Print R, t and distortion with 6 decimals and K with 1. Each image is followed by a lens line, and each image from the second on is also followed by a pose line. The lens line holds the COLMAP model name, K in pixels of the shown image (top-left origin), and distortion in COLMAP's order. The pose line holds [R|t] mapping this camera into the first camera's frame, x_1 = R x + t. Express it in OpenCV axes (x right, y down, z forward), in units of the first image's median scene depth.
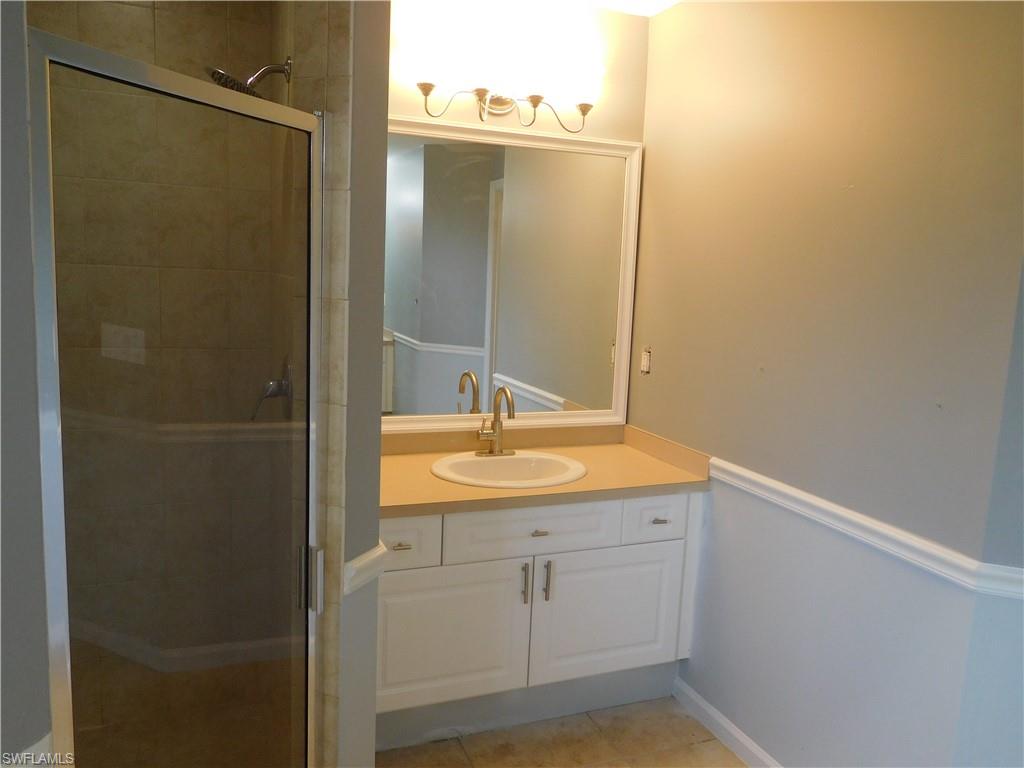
lens RADIAL K [[867.6, 0, 512.0], [0, 867.6, 384.0], [0, 0, 1]] dist [-0.147889, -0.000398]
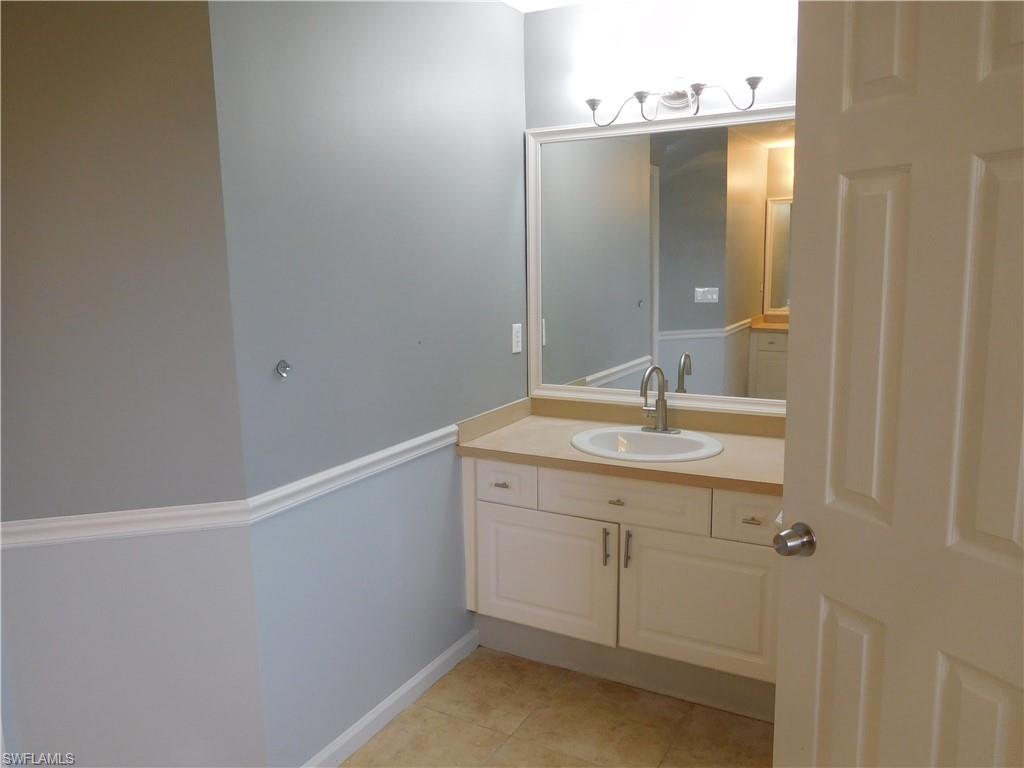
lens RADIAL K [[762.7, 0, 512.0], [0, 762.7, 384.0], [0, 0, 1]] dist [-0.007764, -0.000971]
pose [[0.600282, 0.072603, -0.796486, 0.630828], [-0.057590, 0.997210, 0.047497, -0.012130], [0.797713, 0.017358, 0.602788, 0.280101]]
